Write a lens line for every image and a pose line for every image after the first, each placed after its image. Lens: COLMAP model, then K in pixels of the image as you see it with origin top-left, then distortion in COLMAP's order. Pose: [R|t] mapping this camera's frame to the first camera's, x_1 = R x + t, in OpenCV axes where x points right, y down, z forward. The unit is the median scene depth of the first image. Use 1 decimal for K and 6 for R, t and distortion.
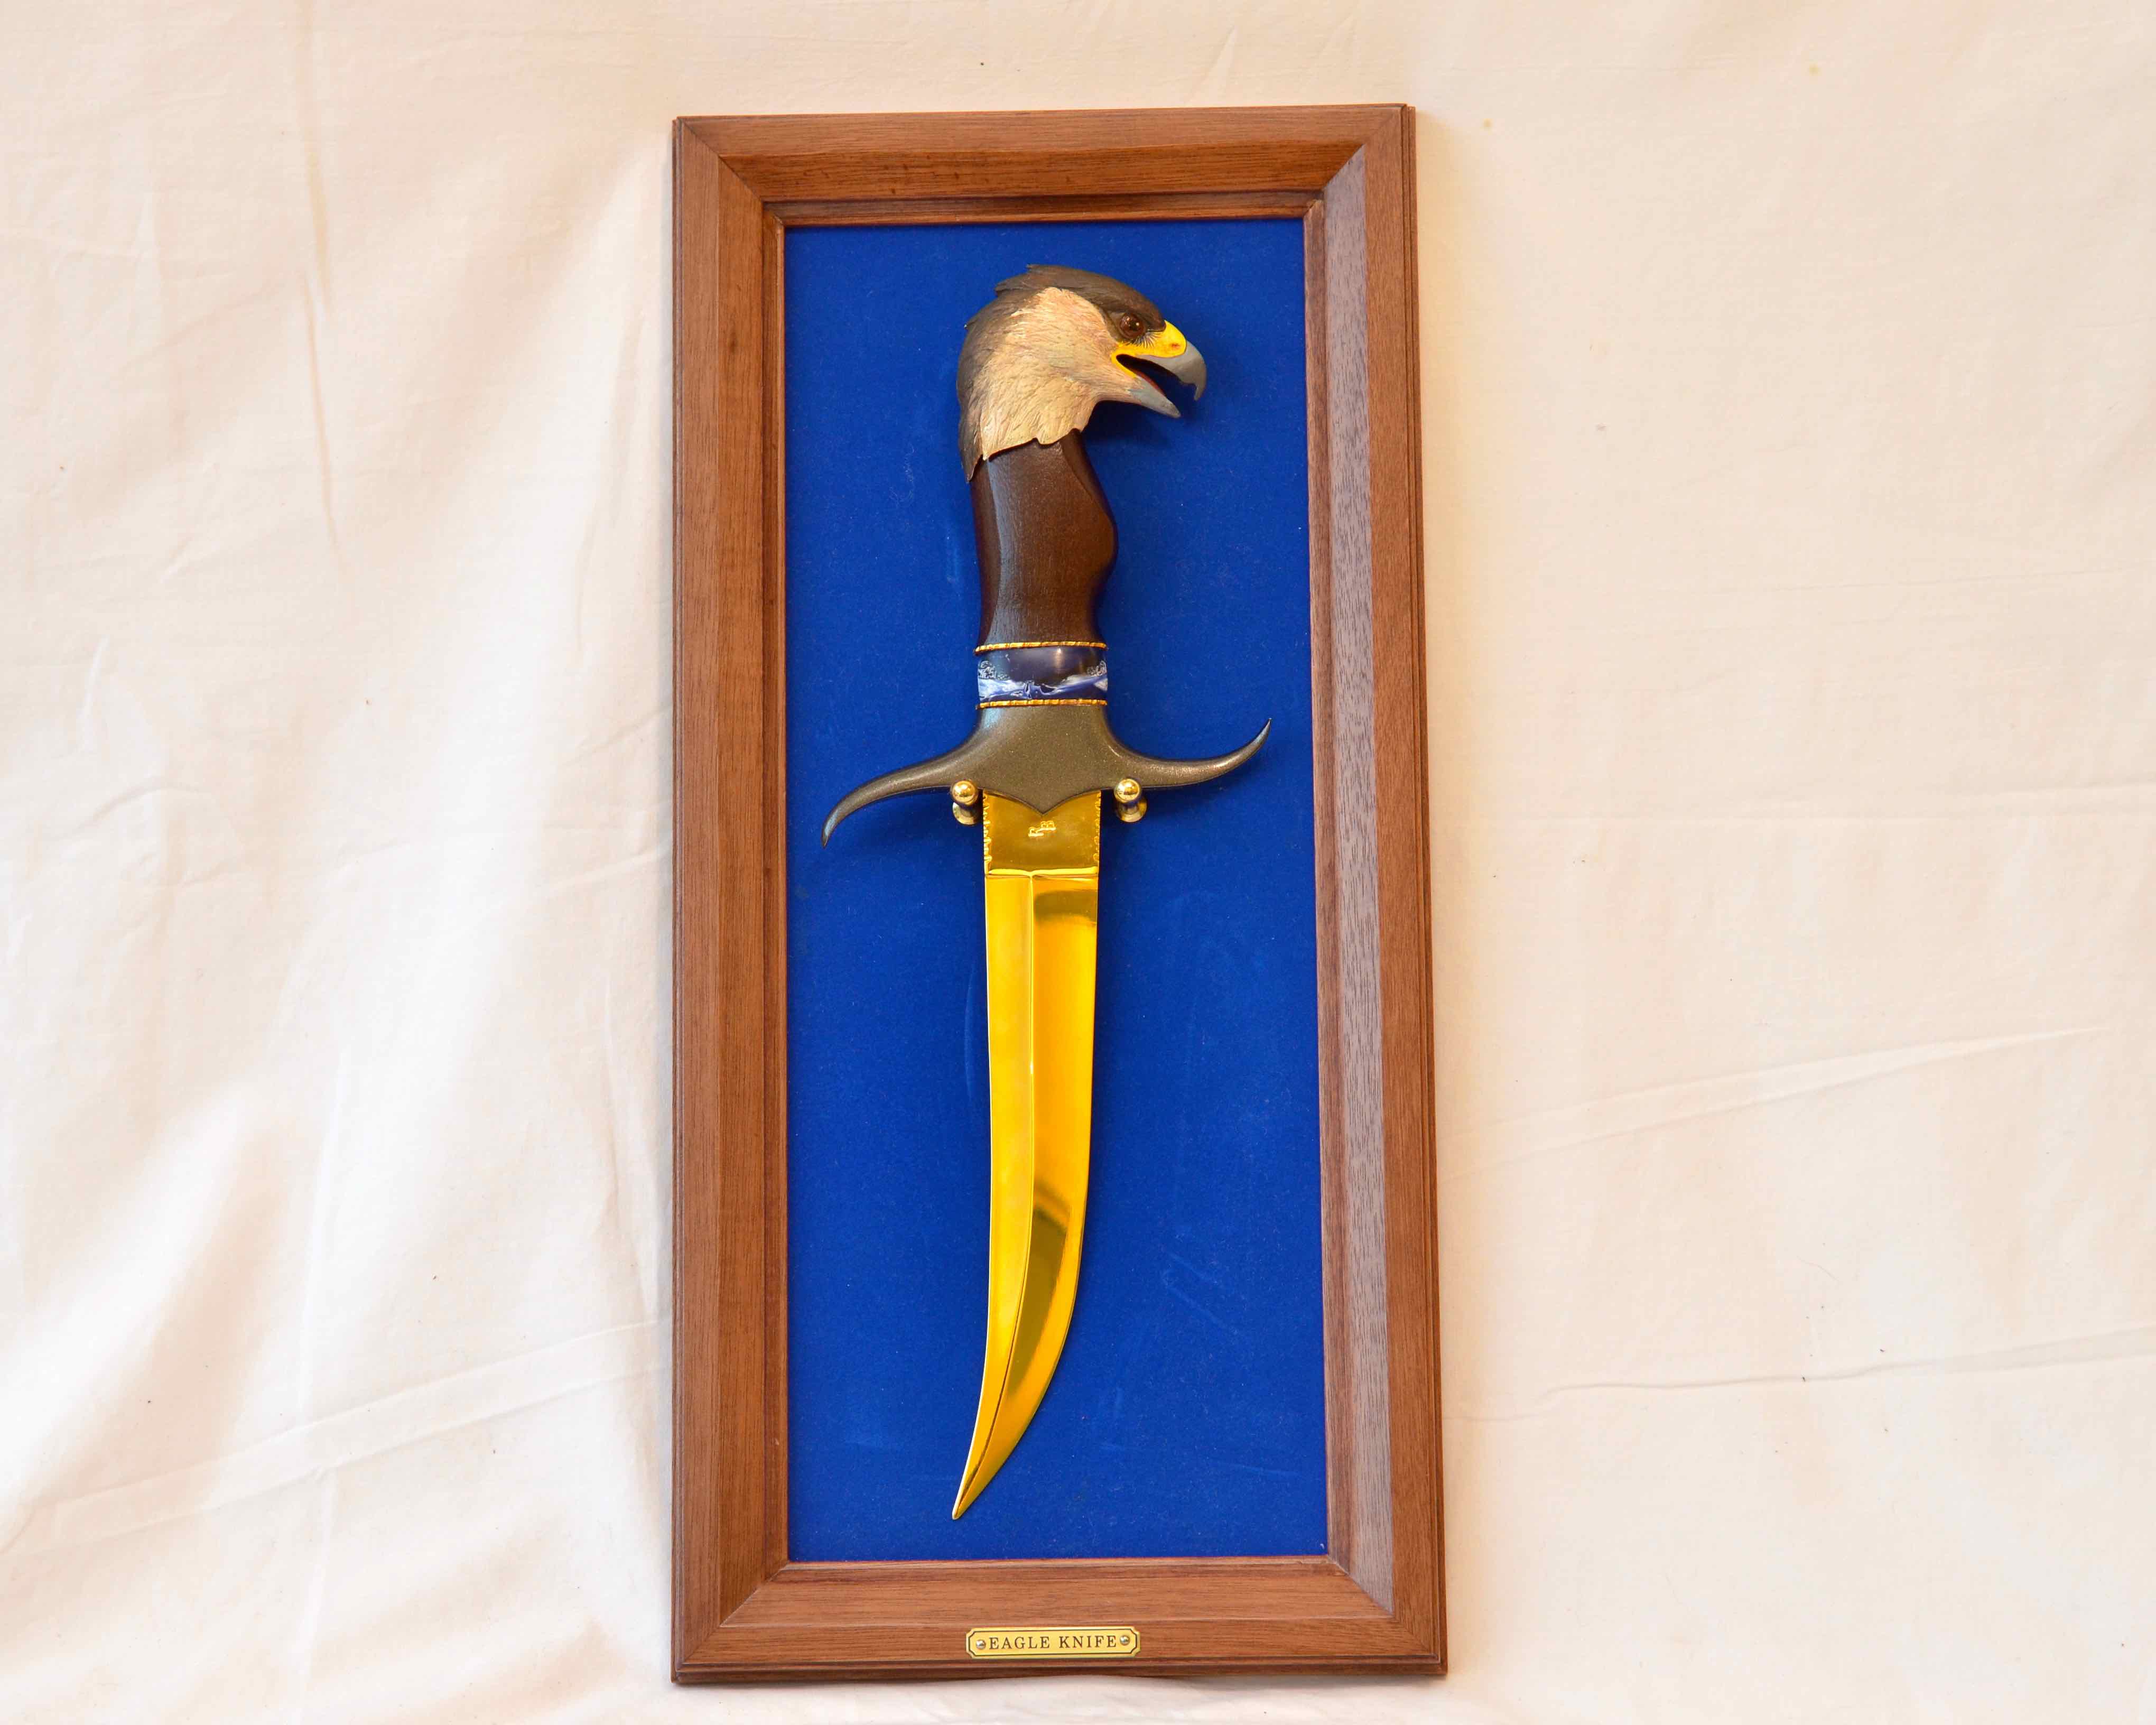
lens RADIAL K [[12440.5, 0, 1077.8], [0, 12440.5, 861.4], [0, 0, 1]] dist [-0.301419, 0.000000]
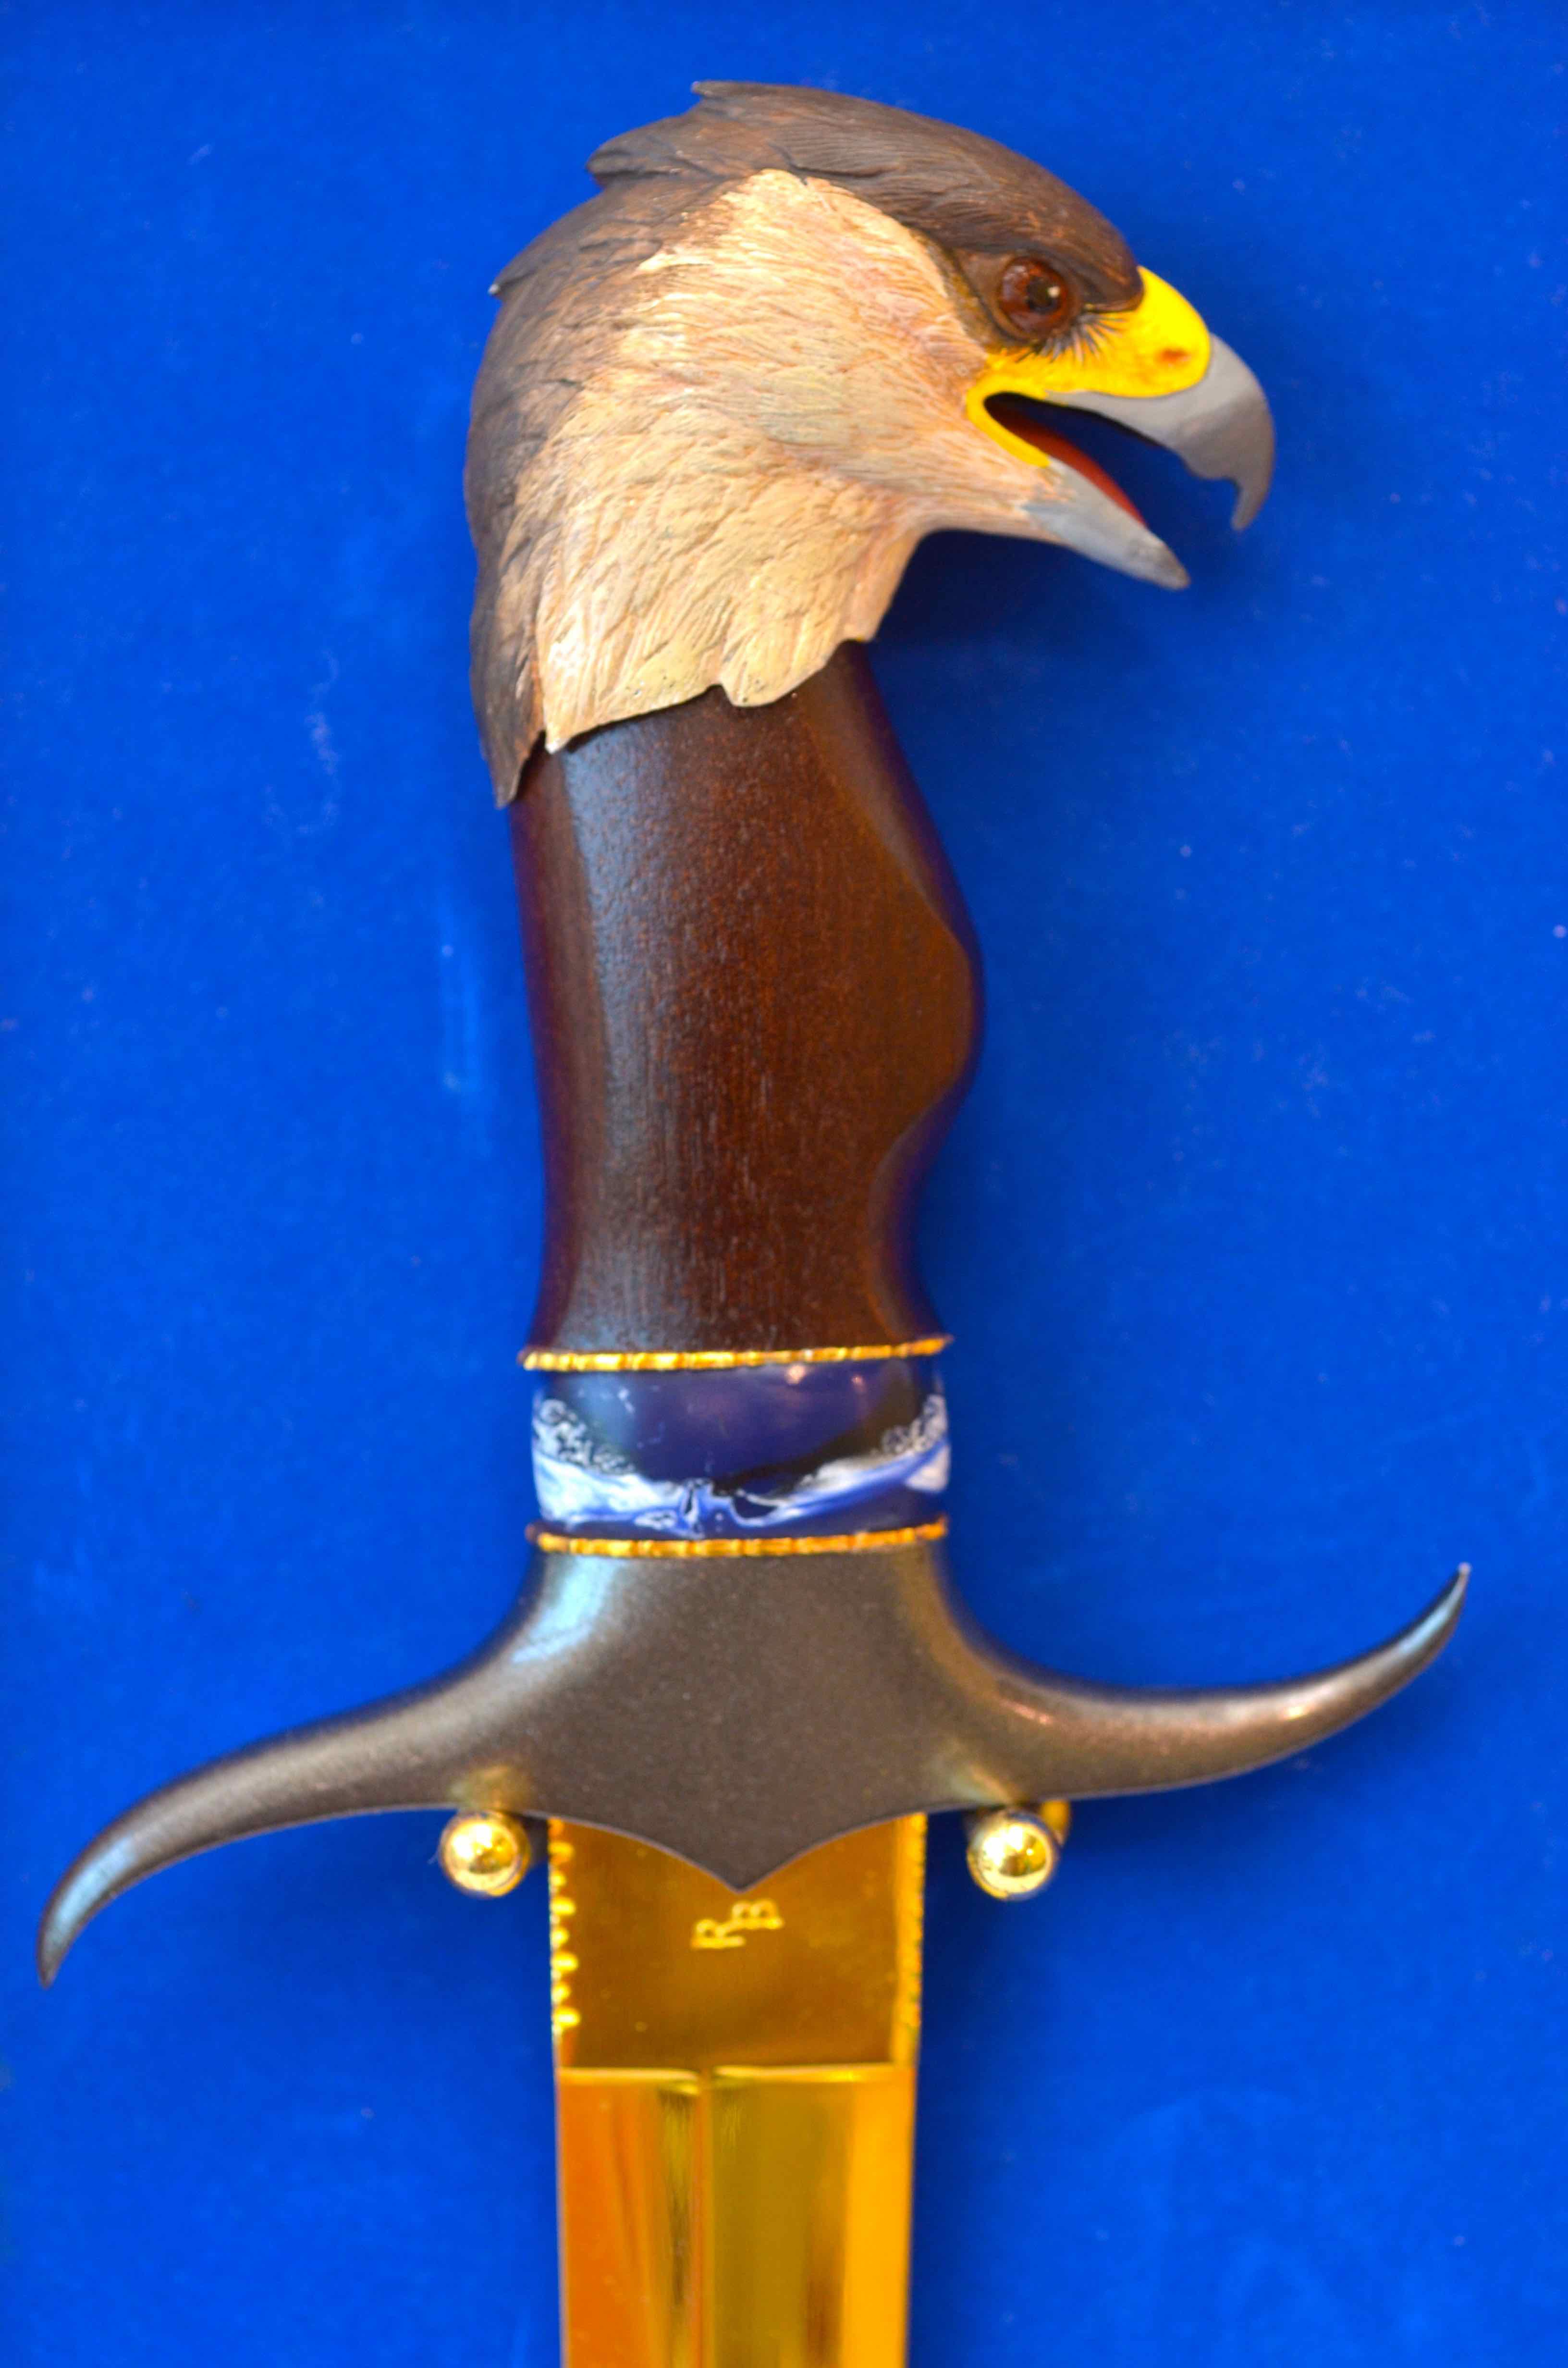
lens RADIAL K [[6593.9, 0, 785.2], [0, 6593.9, 1176.4], [0, 0, 1]] dist [-0.064446, 0.000000]
pose [[0.999903, 0.004821, -0.013042, 0.000411], [-0.001981, 0.977800, 0.209531, -0.055959], [0.013762, -0.209485, 0.977715, 0.839428]]
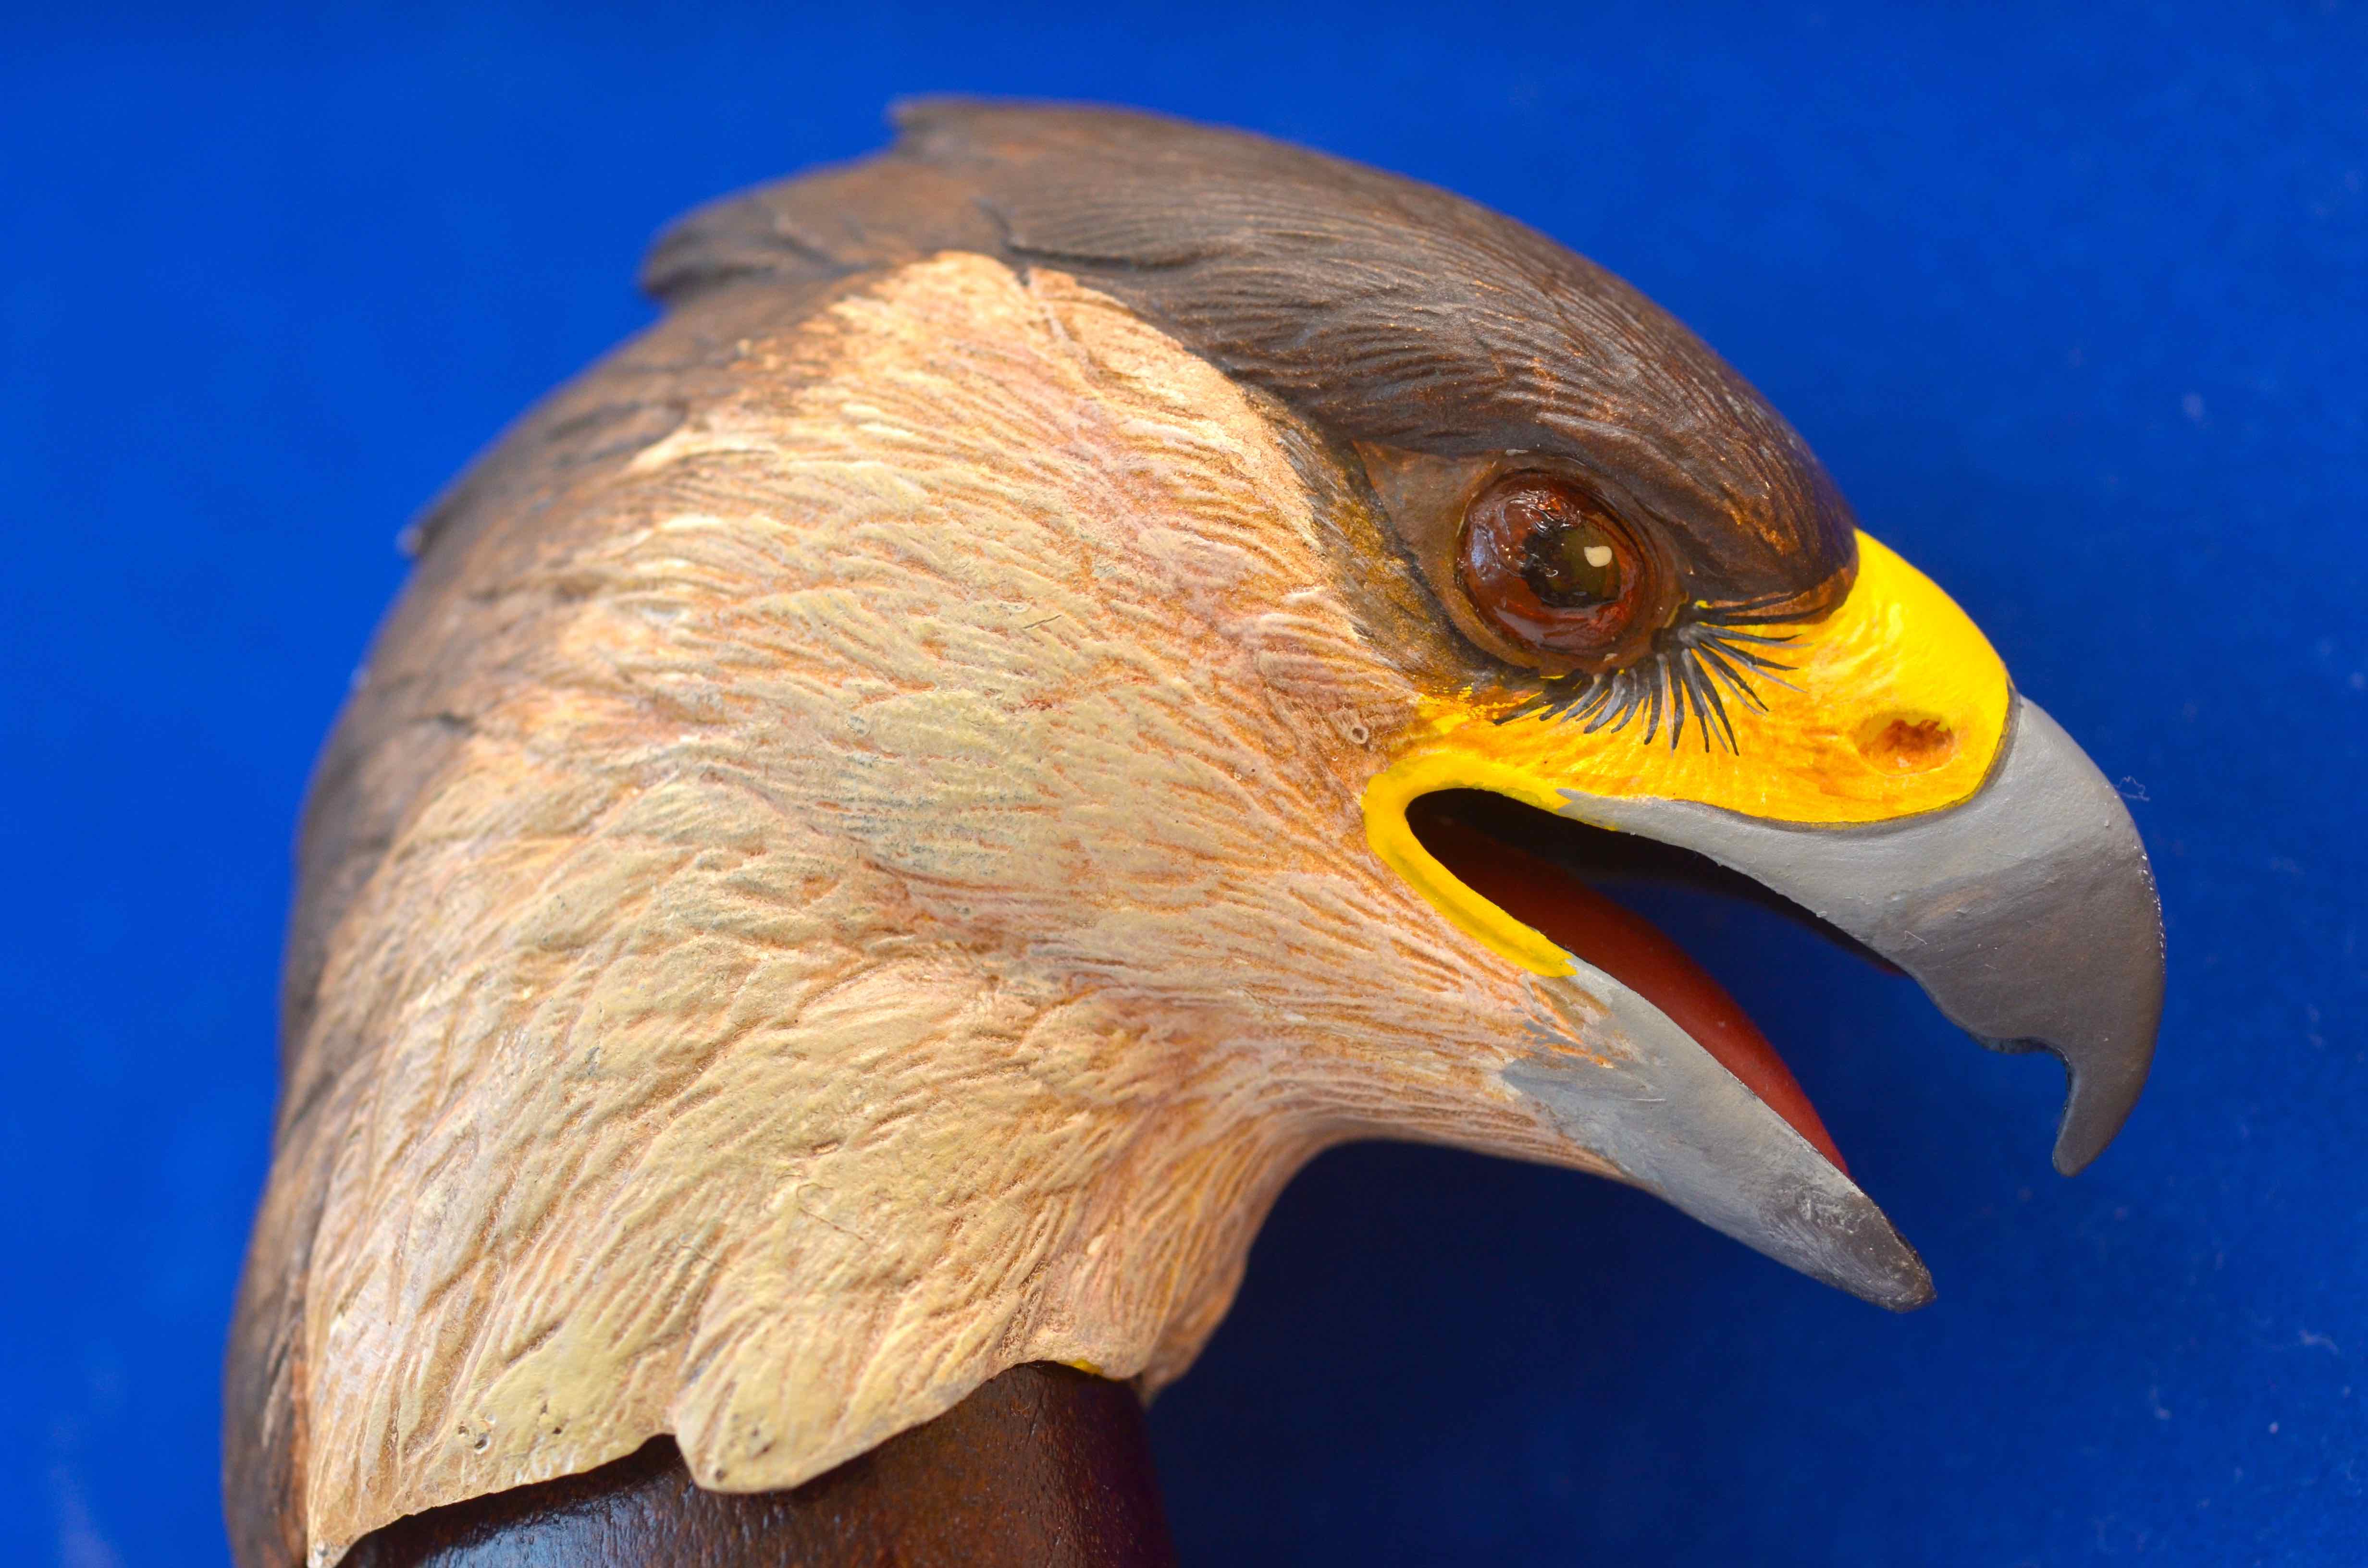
lens RADIAL K [[6593.9, 0, 1183.3], [0, 6593.9, 796.5], [0, 0, 1]] dist [-0.064446, 0.000000]
pose [[0.948130, 0.034537, -0.316001, 0.022049], [-0.044722, 0.998686, -0.025033, -0.038988], [0.314721, 0.037867, 0.948429, 0.937841]]
